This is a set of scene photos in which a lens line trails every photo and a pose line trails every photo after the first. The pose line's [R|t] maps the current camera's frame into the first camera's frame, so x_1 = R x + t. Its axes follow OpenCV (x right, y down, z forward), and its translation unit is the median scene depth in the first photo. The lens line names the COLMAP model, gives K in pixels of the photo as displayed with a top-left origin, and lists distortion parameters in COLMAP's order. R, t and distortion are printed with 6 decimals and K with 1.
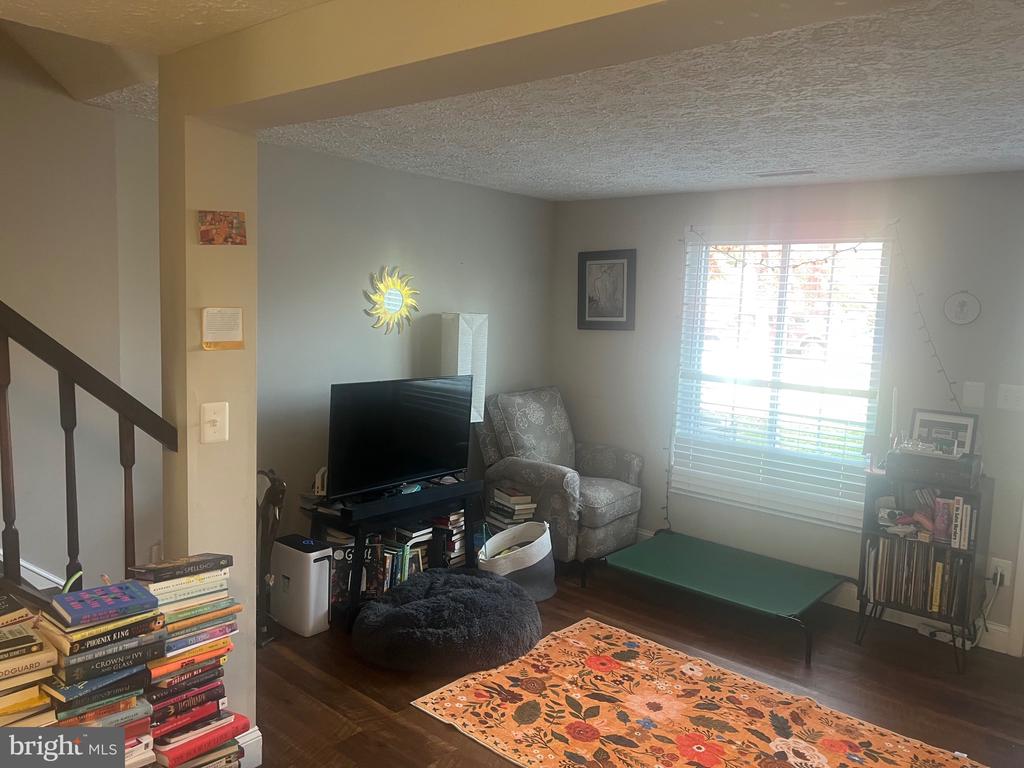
lens RADIAL K [[772.9, 0, 514.4], [0, 772.9, 384.8], [0, 0, 1]] dist [0.054118, -0.050572]
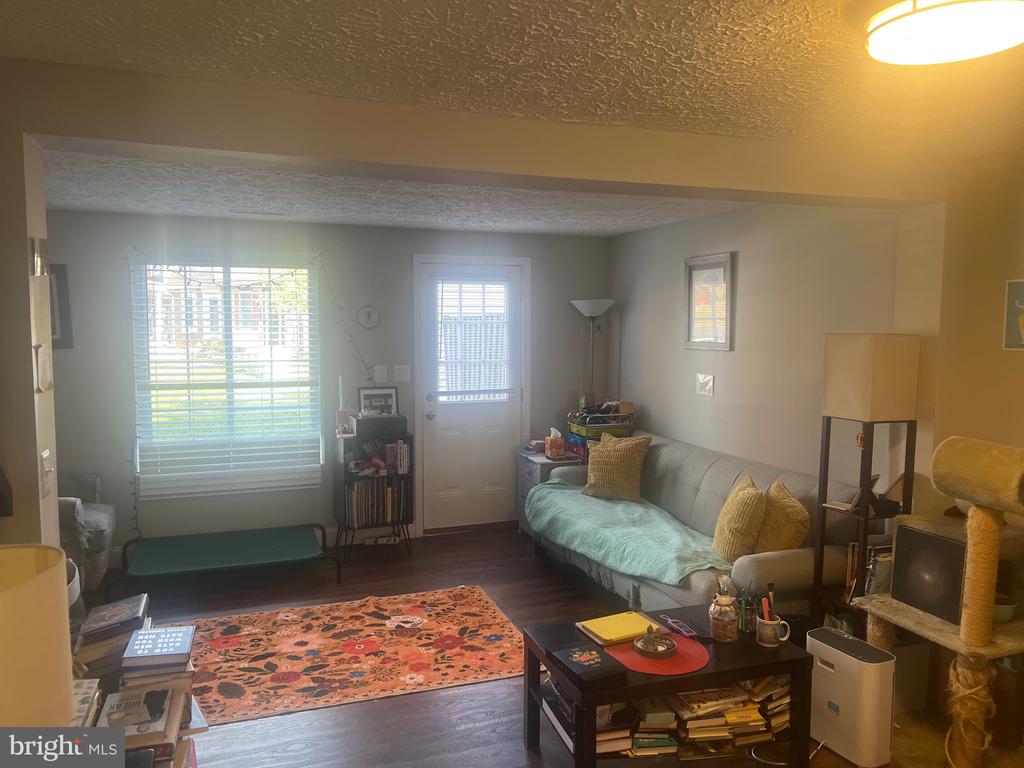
lens RADIAL K [[772.9, 0, 516.9], [0, 772.9, 384.3], [0, 0, 1]] dist [0.054118, -0.050572]
pose [[0.479663, -0.107868, 0.870798, -0.627280], [0.114358, 0.991635, 0.059844, -0.029422], [-0.869969, 0.070878, 0.487986, 0.059226]]
